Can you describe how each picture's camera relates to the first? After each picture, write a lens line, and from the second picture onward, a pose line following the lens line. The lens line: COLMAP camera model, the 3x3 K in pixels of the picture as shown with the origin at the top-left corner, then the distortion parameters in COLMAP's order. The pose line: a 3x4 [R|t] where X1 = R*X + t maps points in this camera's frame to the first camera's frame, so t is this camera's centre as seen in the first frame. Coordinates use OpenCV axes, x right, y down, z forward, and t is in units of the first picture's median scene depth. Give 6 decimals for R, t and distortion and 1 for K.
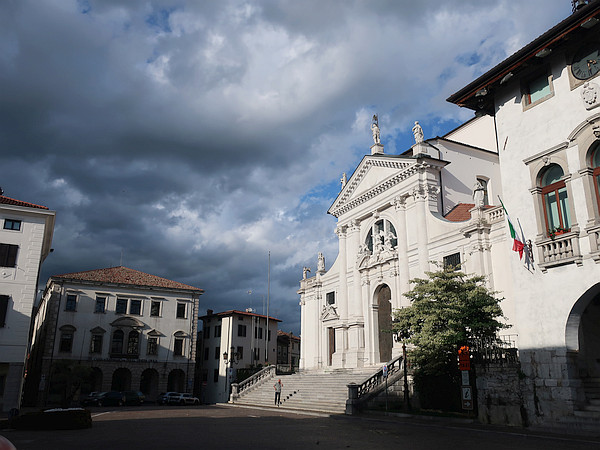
lens RADIAL K [[518.2, 0, 300.0], [0, 518.2, 225.0], [0, 0, 1]] dist [0.003428, -0.001105]
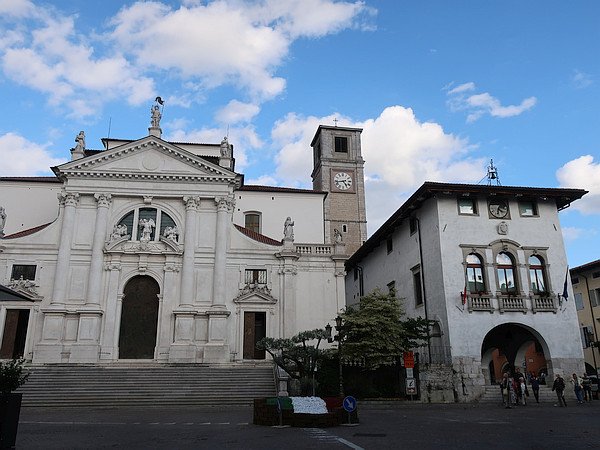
lens RADIAL K [[518.2, 0, 300.0], [0, 518.2, 225.0], [0, 0, 1]] dist [0.003428, -0.001105]
pose [[0.326386, 0.290685, 0.899430, -1.301879], [-0.266809, 0.941178, -0.207357, 0.312265], [-0.906799, -0.172297, 0.384745, 0.857590]]
